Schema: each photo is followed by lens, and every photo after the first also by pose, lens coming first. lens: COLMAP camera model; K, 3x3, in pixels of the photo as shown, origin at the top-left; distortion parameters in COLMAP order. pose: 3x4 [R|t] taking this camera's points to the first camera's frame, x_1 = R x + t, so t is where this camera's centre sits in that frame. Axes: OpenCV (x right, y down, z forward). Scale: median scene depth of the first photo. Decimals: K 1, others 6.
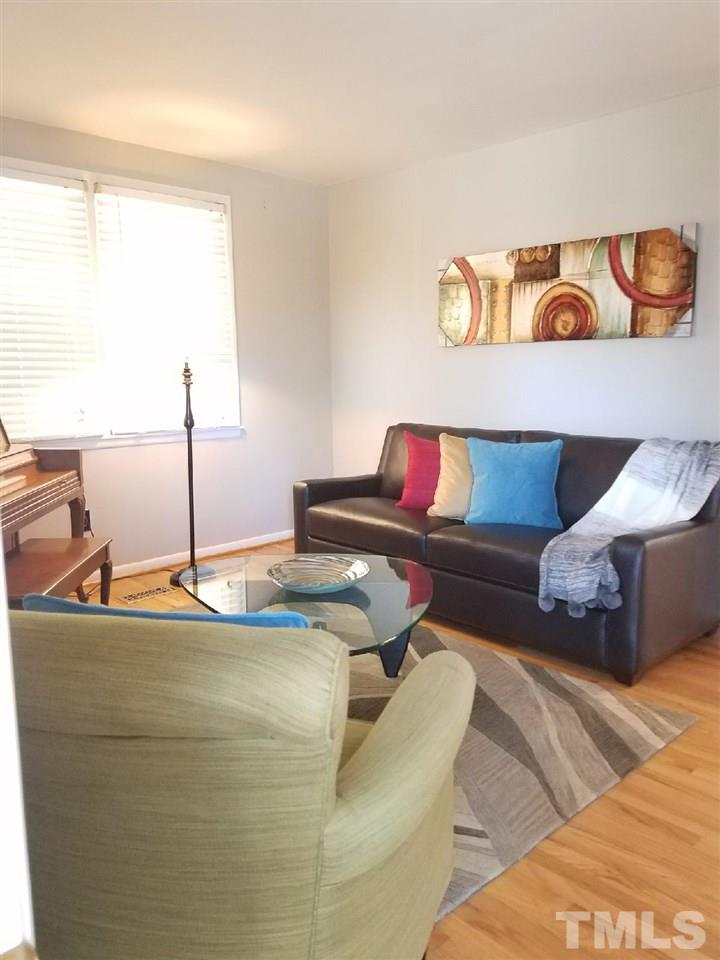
lens RADIAL K [[742.4, 0, 362.9], [0, 742.4, 481.9], [0, 0, 1]] dist [0.136645, -0.244769]
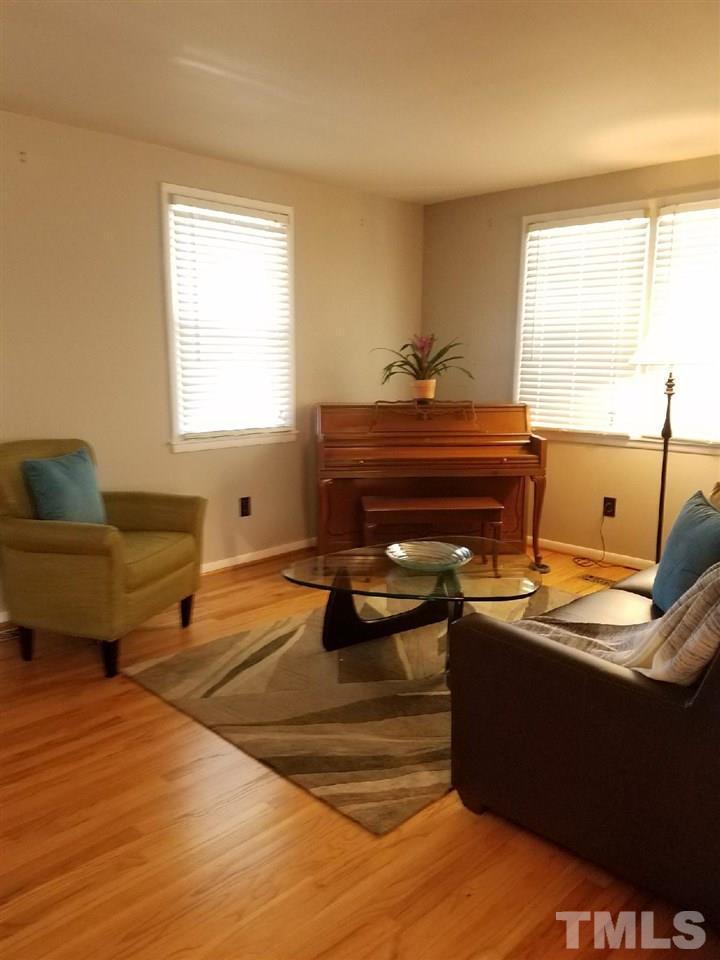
lens RADIAL K [[730.8, 0, 363.0], [0, 730.8, 469.5], [0, 0, 1]] dist [0.224990, -0.381495]
pose [[0.029077, 0.168295, -0.985308, 0.758053], [-0.155019, 0.974558, 0.161884, -0.131989], [0.987484, 0.148034, 0.054426, 0.559683]]
